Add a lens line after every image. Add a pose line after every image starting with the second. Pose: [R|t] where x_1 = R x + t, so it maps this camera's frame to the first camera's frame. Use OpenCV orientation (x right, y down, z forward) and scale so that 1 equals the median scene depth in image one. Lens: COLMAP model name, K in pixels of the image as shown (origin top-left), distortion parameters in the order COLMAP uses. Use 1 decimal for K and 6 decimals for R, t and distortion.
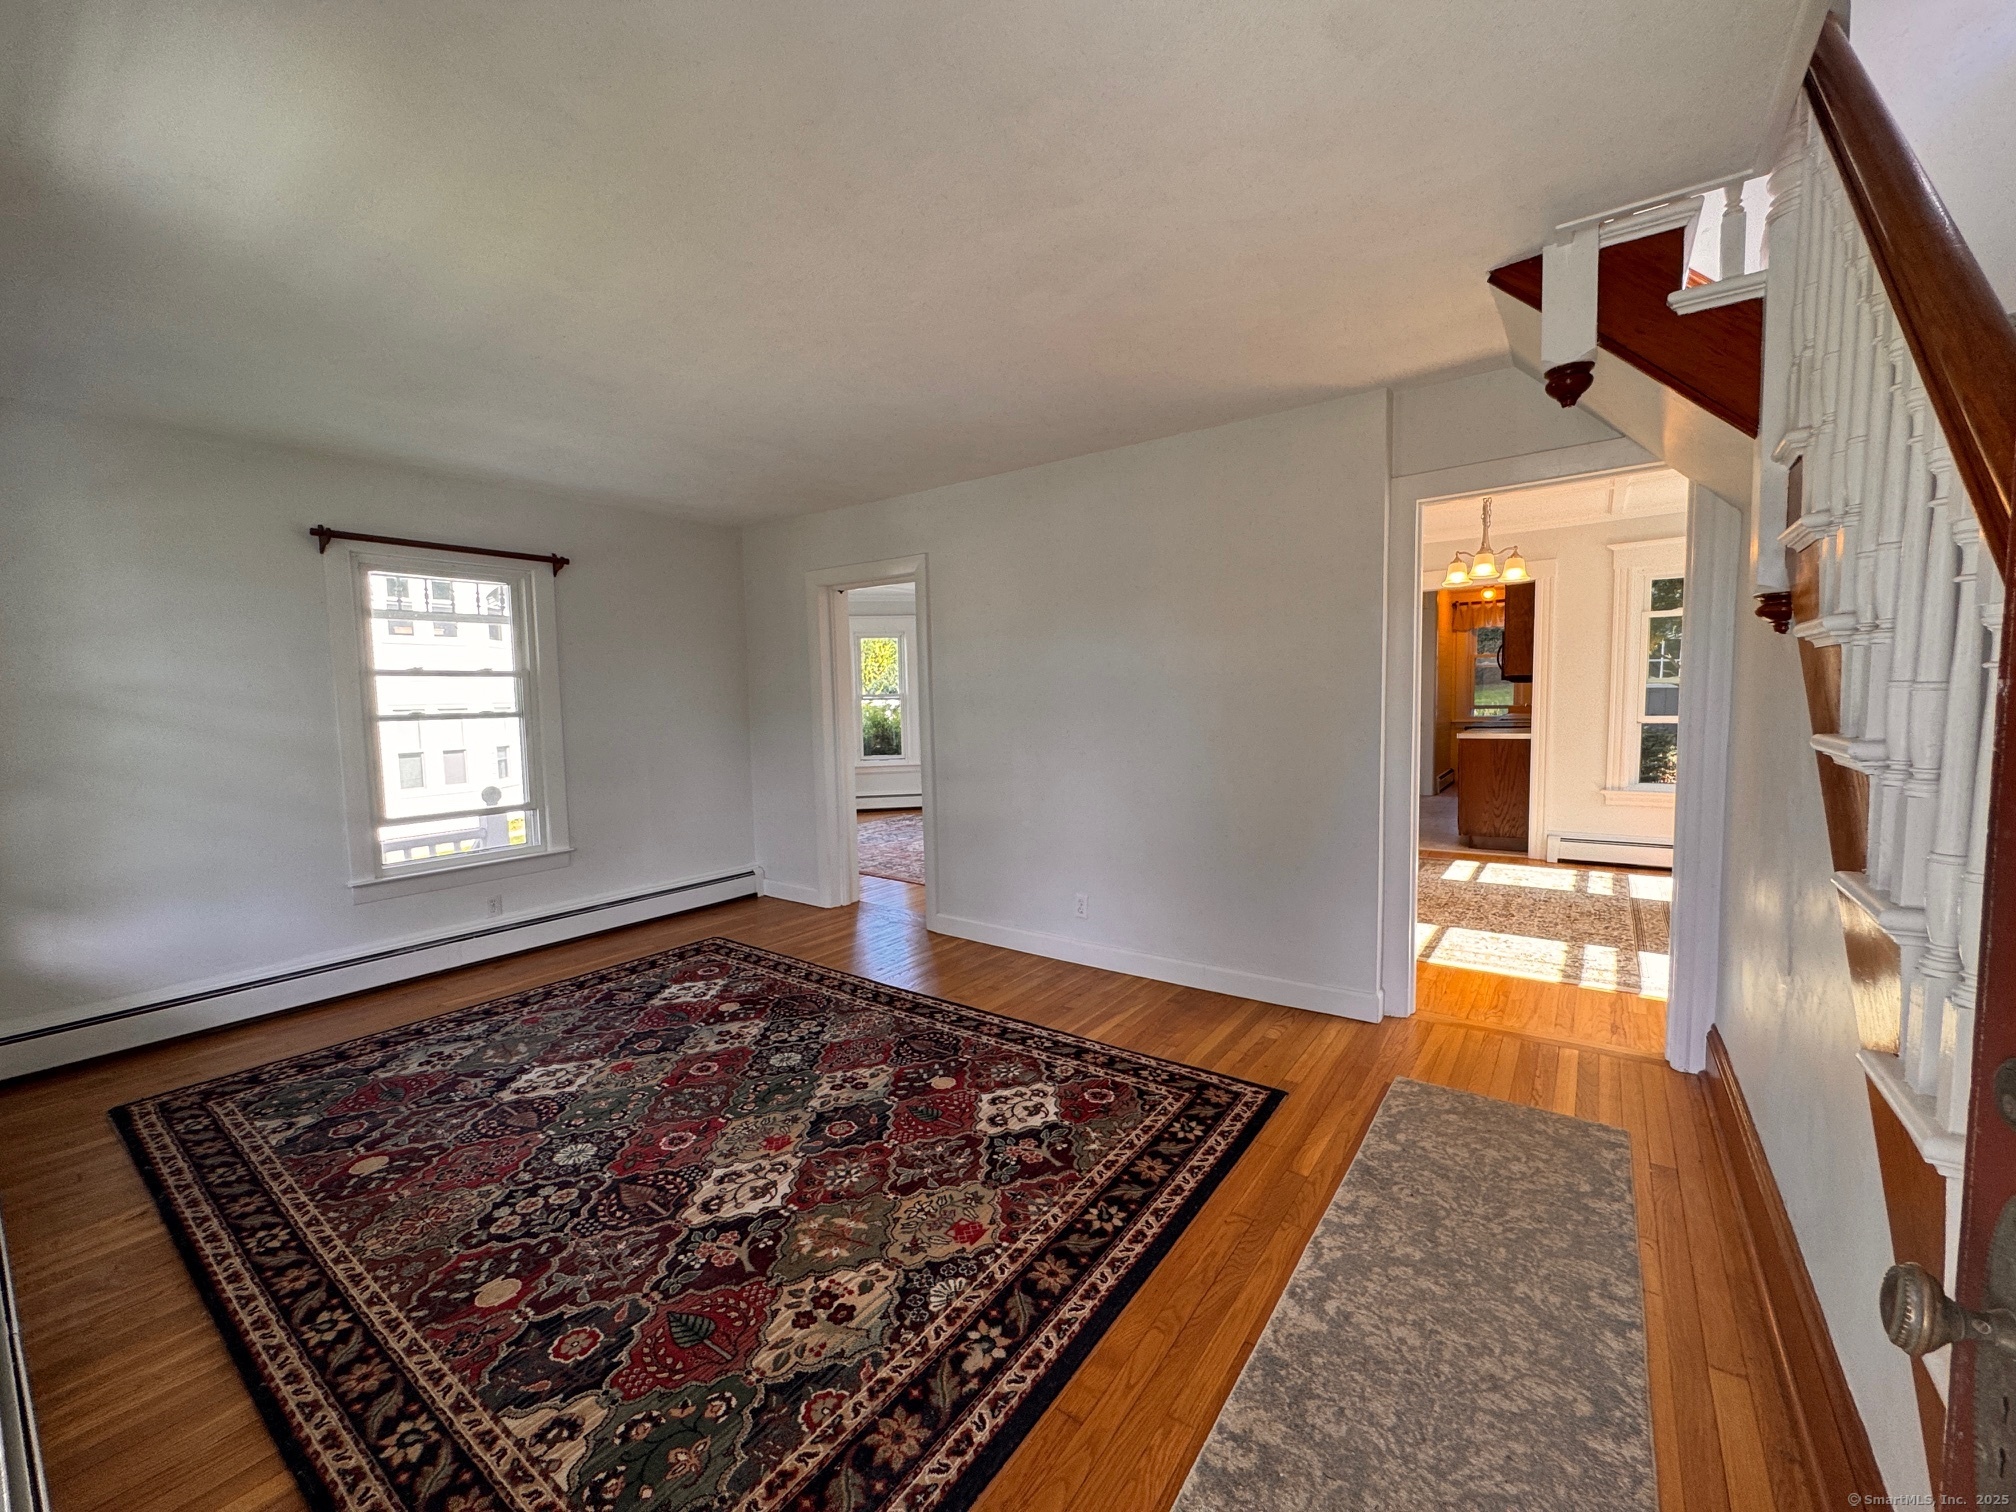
lens RADIAL K [[808.9, 0, 1005.2], [0, 808.9, 759.0], [0, 0, 1]] dist [-0.000732, -0.000319]
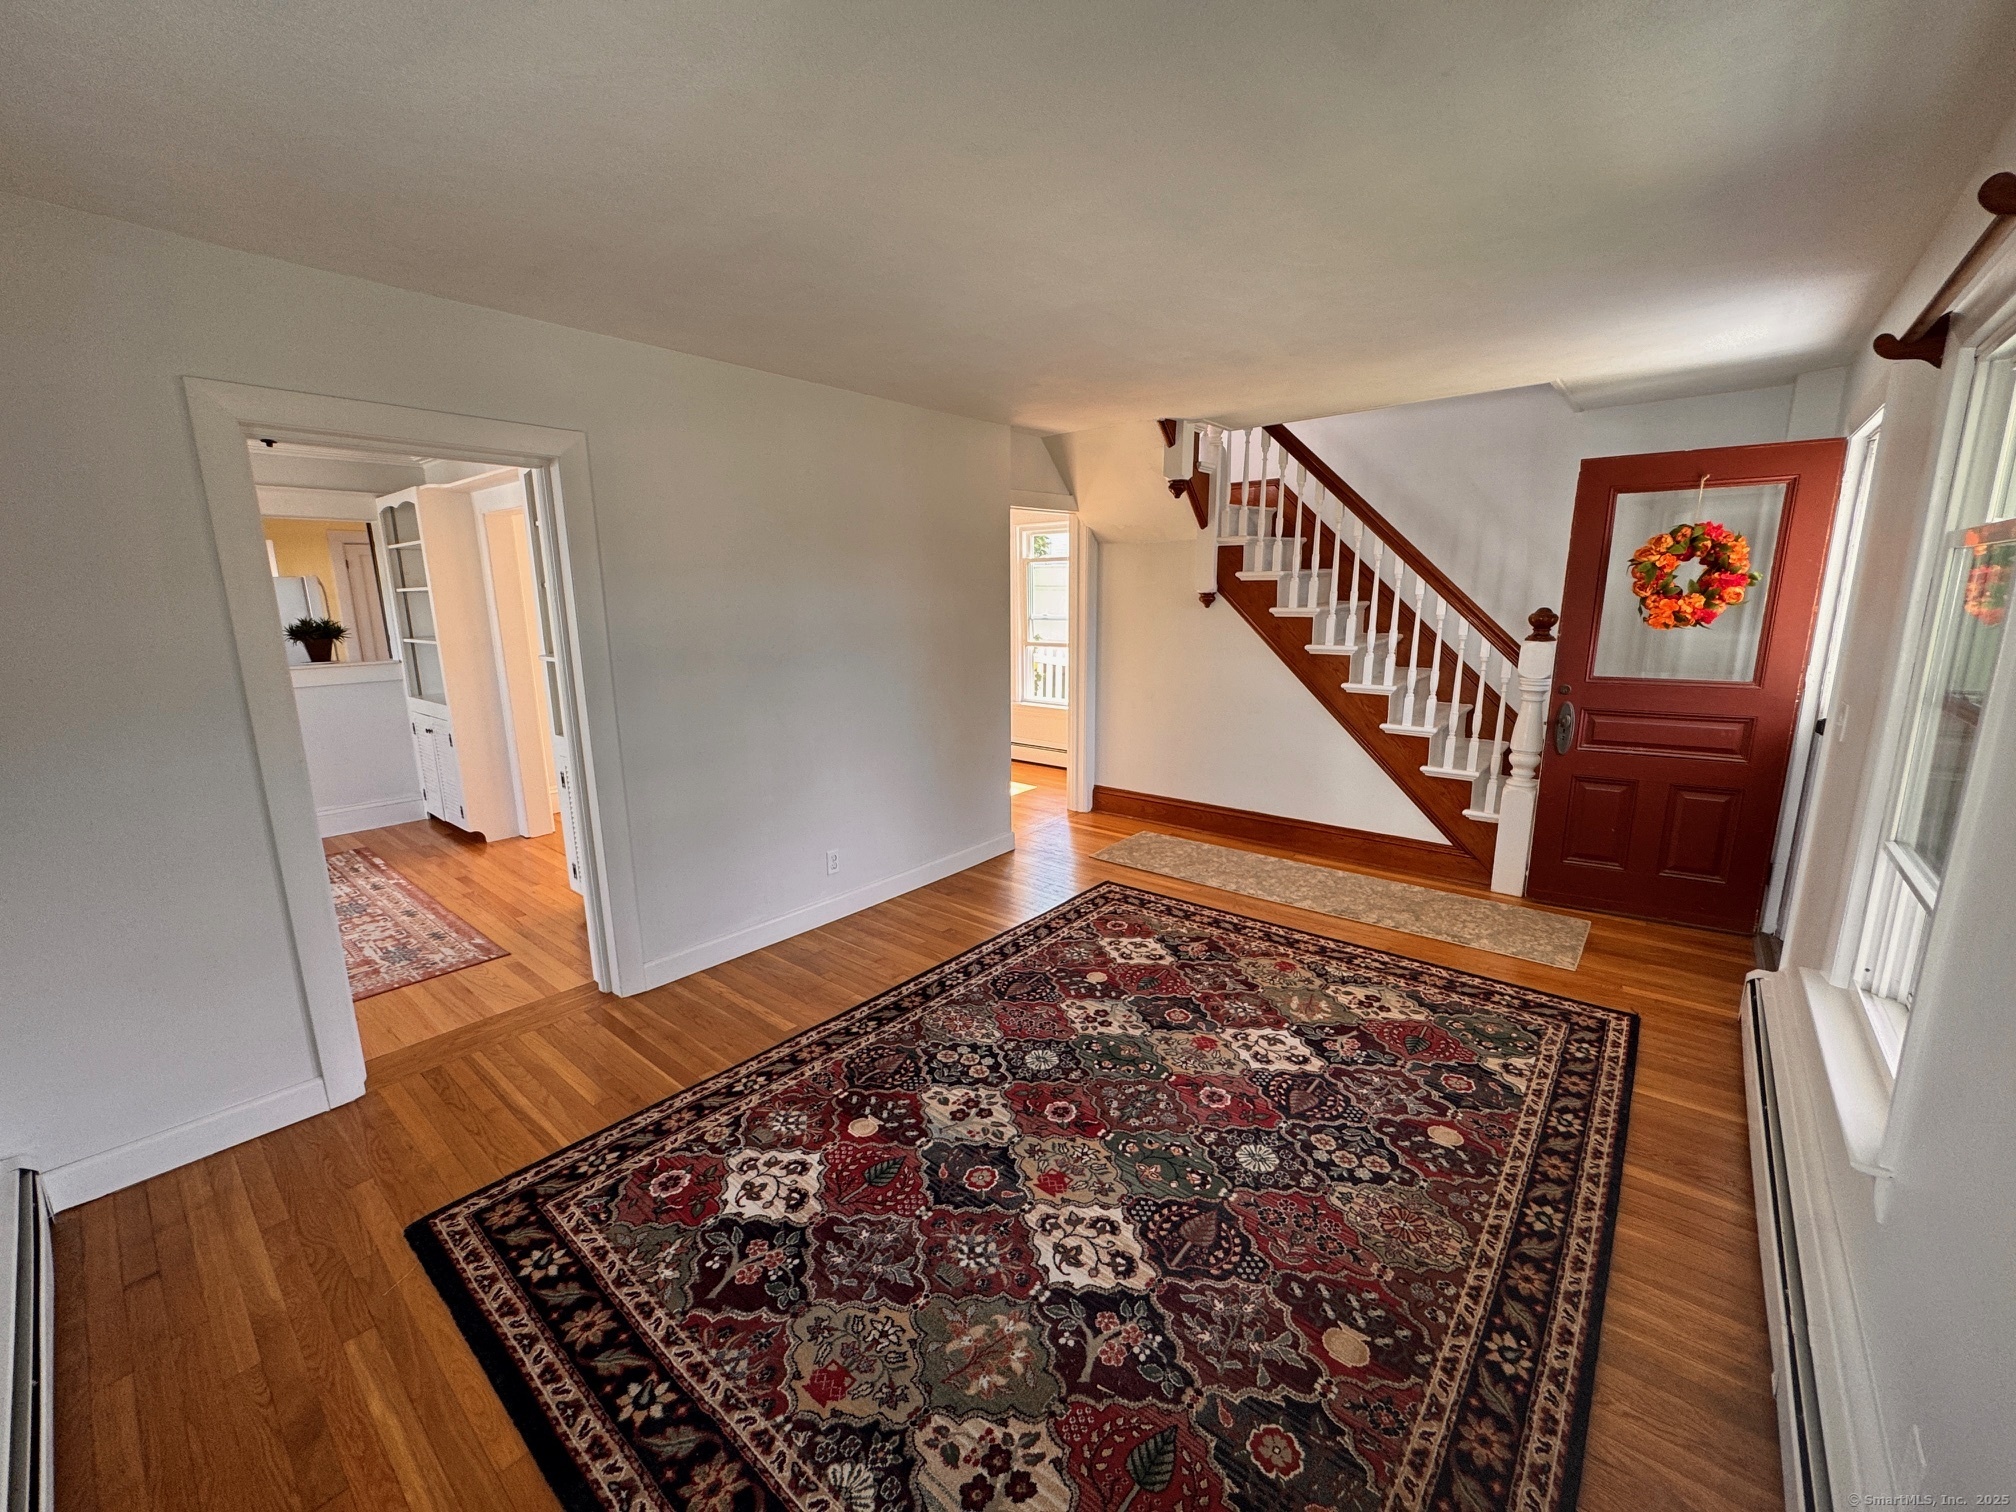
lens RADIAL K [[808.9, 0, 1007.4], [0, 808.9, 758.9], [0, 0, 1]] dist [-0.000732, -0.000319]
pose [[0.063863, -0.179432, 0.981695, -1.307768], [0.089974, 0.980733, 0.173402, -0.143129], [-0.993894, 0.077253, 0.078777, 1.112380]]
